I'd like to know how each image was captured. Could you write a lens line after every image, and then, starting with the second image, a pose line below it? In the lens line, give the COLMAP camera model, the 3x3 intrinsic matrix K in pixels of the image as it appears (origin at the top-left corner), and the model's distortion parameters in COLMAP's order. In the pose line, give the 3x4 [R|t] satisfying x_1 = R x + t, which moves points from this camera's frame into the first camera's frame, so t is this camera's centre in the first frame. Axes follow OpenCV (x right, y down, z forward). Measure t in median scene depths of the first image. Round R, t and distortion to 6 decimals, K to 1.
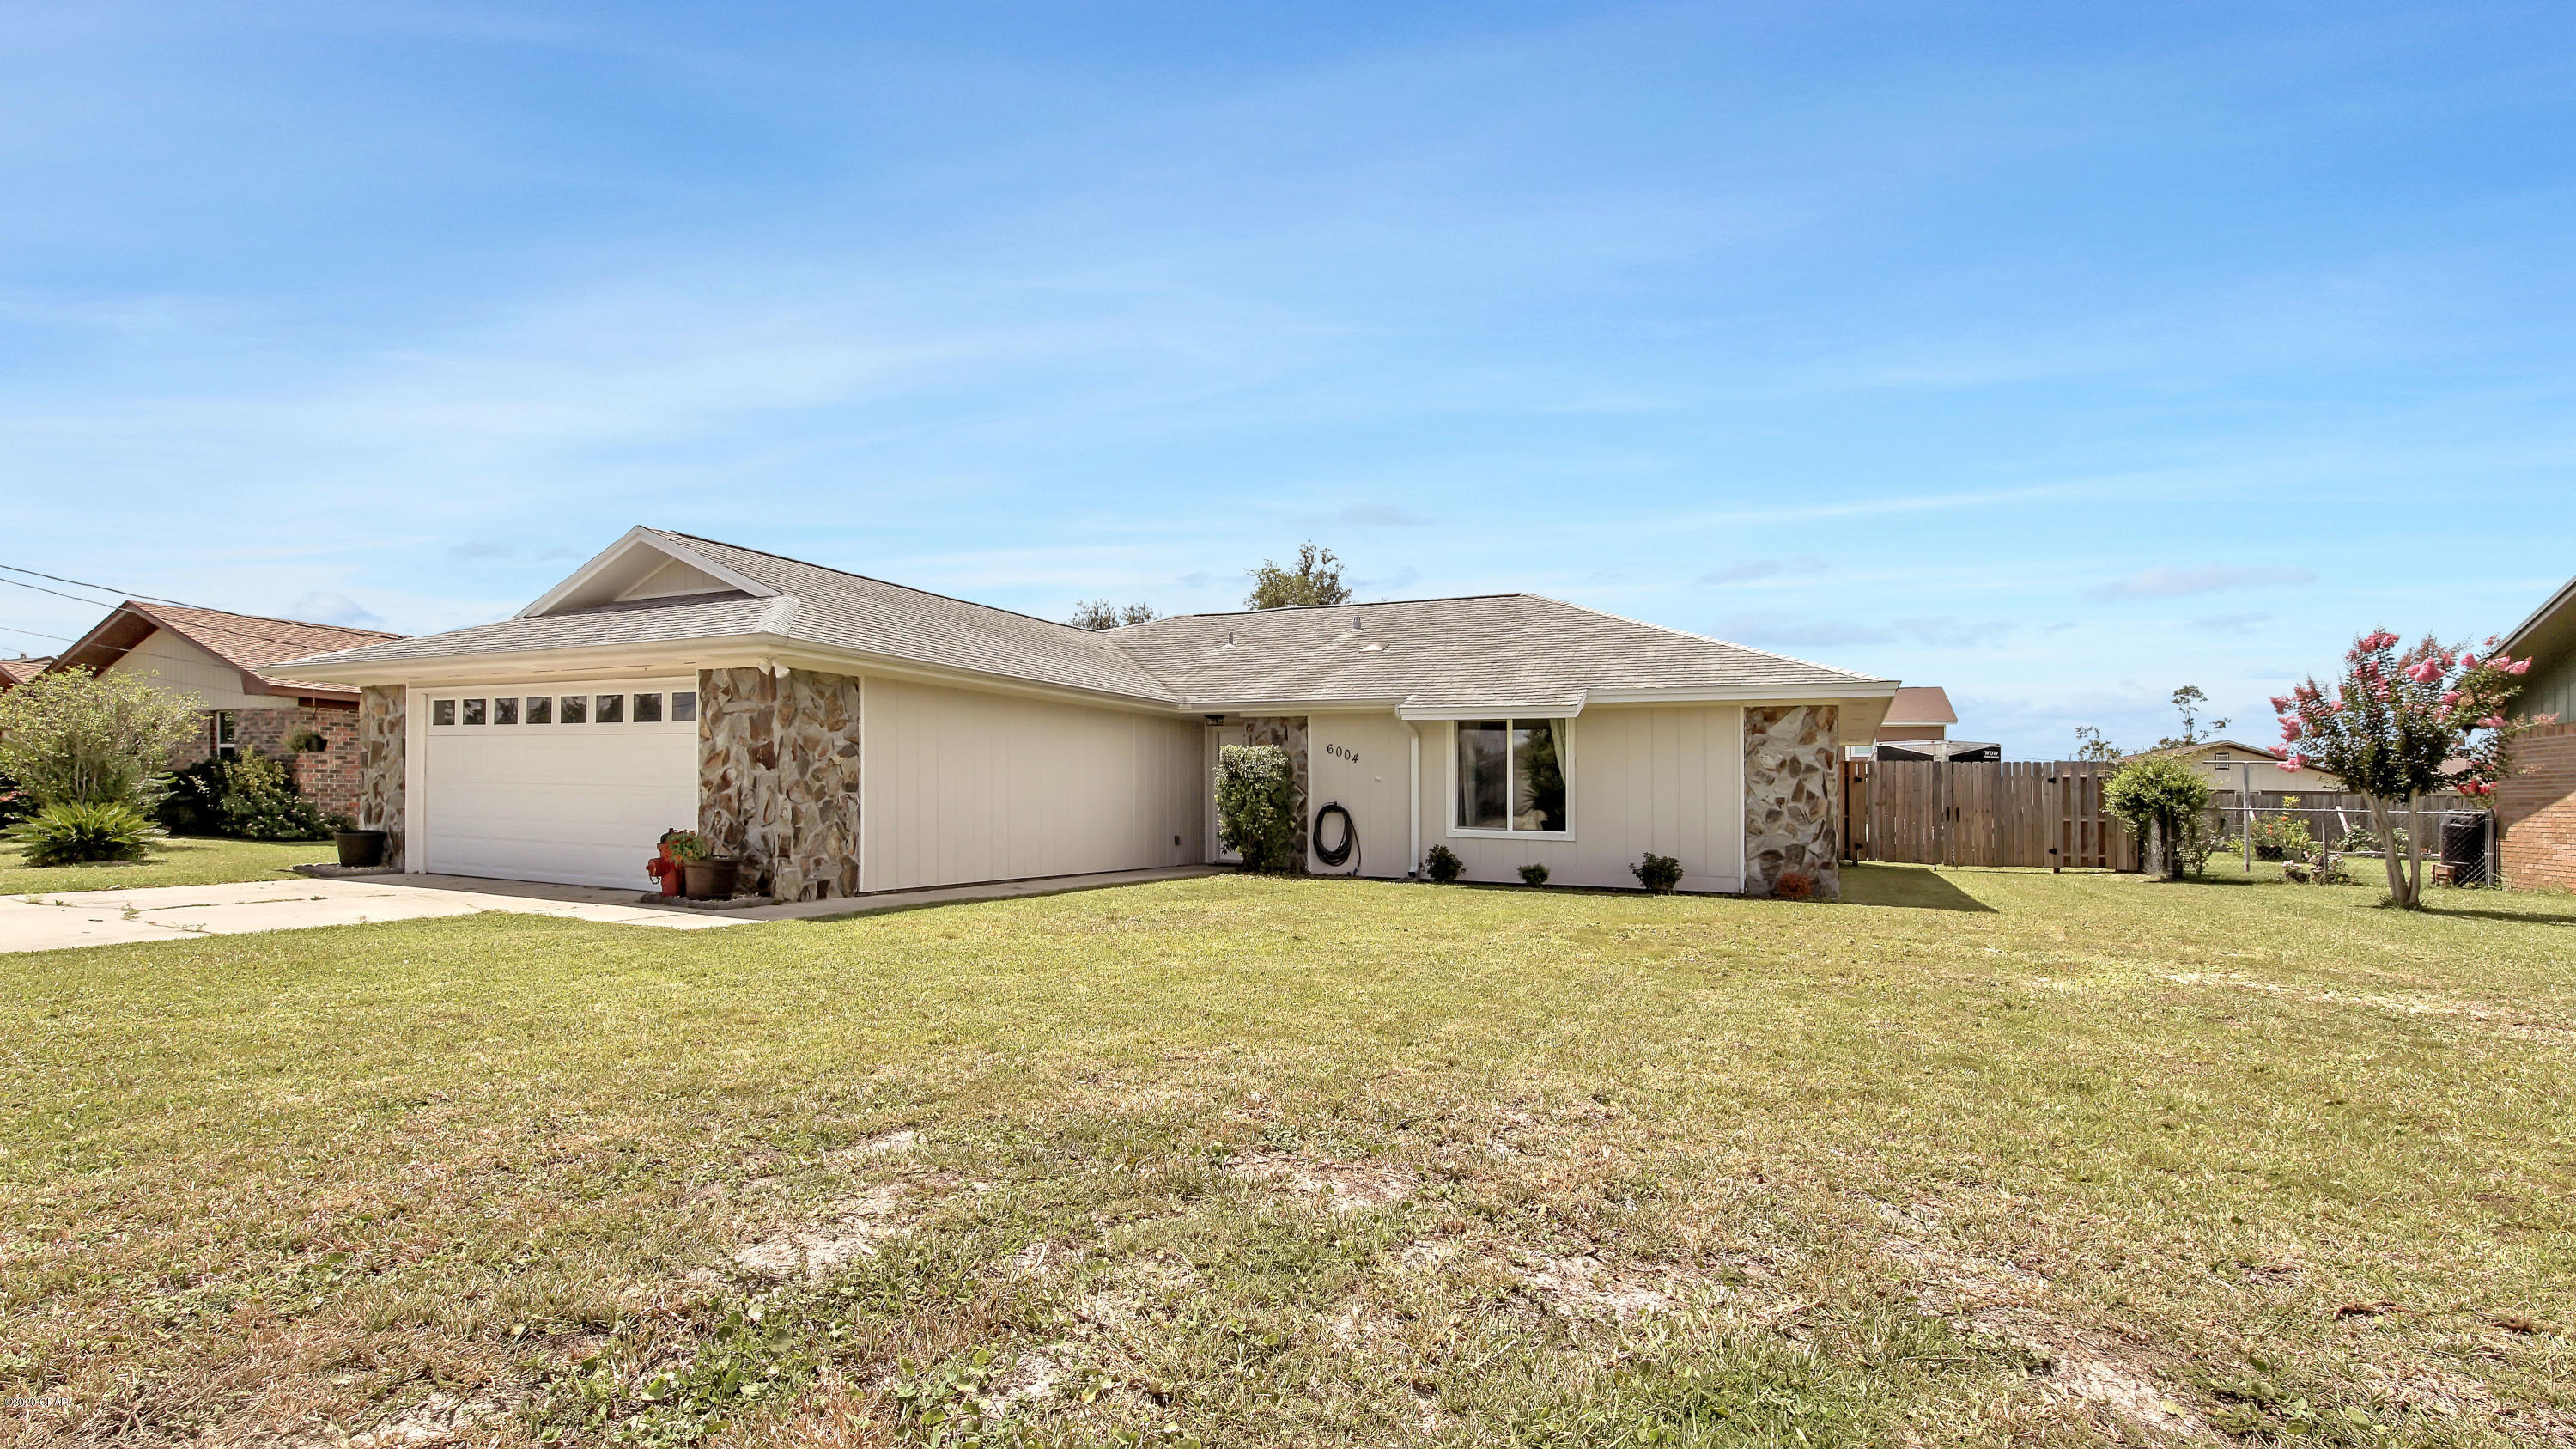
lens RADIAL K [[1167.5, 0, 1288.0], [0, 1167.5, 706.5], [0, 0, 1]] dist [-0.002205, 0.000006]
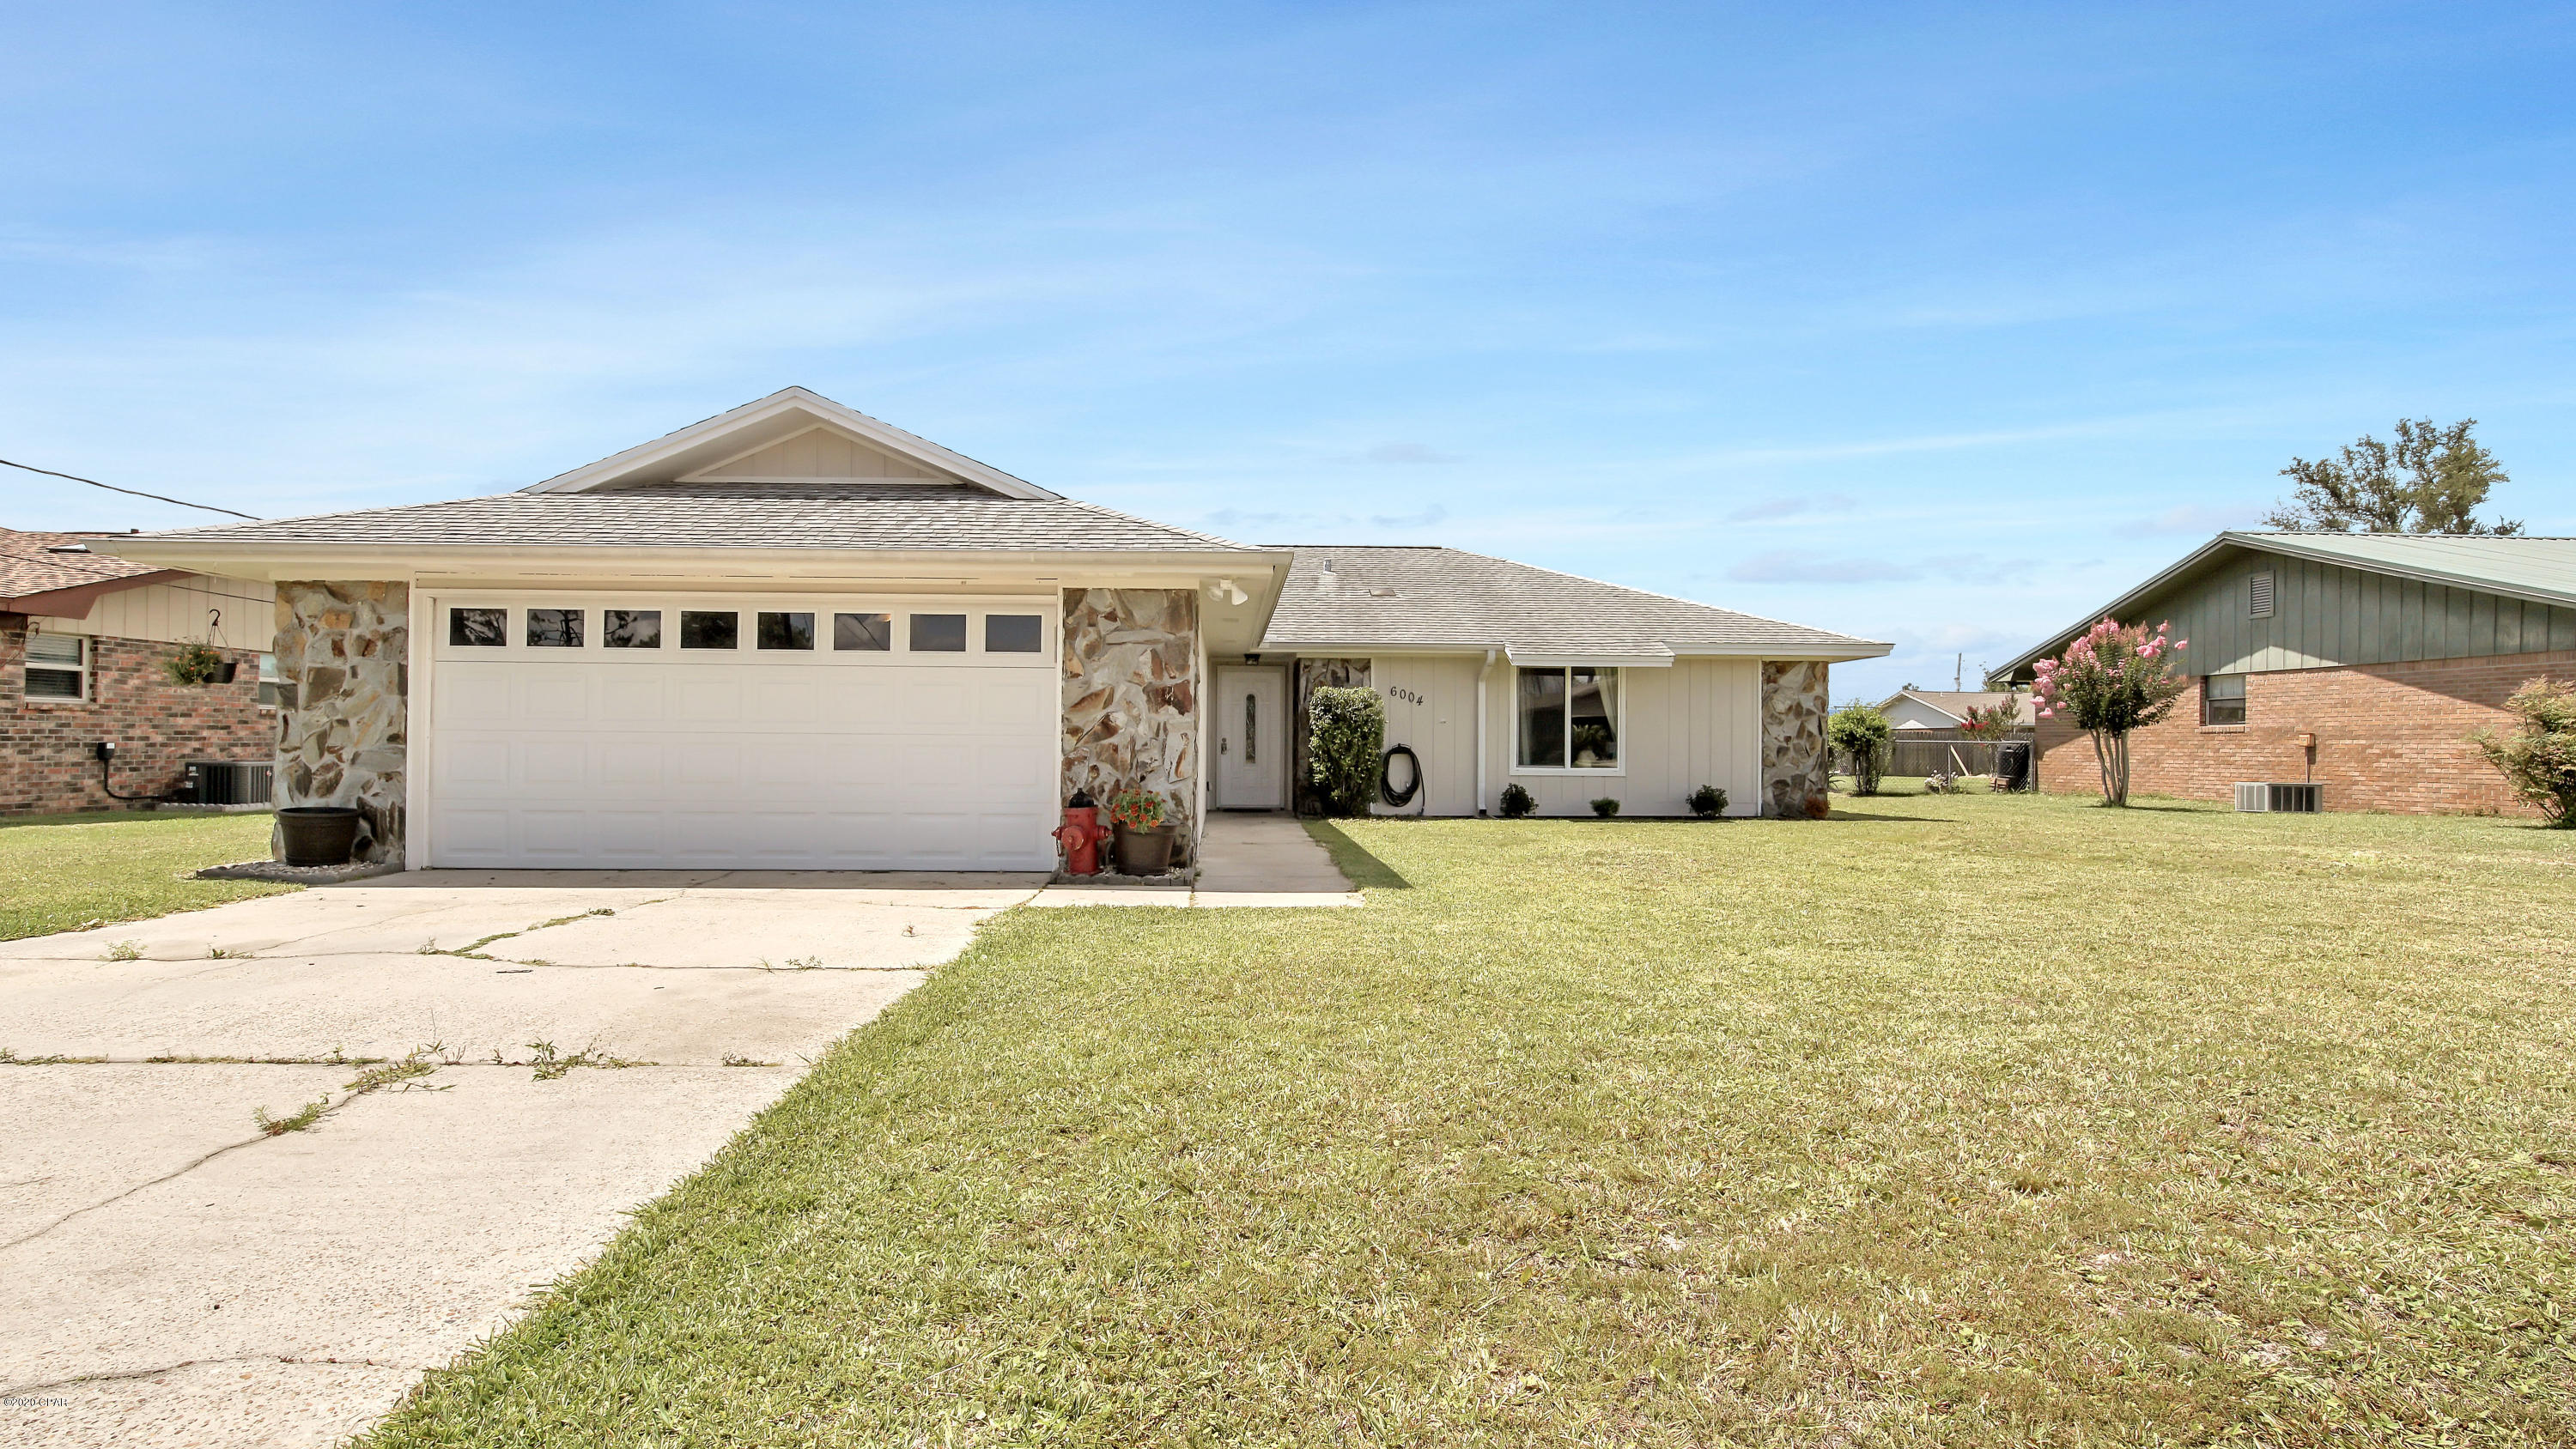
lens RADIAL K [[1167.2, 0, 1288.0], [0, 1167.2, 706.5], [0, 0, 1]] dist [-0.002205, 0.000006]
pose [[0.876736, 0.003331, 0.480961, -0.612775], [-0.028400, 0.998590, 0.044854, 0.007470], [-0.480134, -0.052985, 0.875594, 0.186849]]
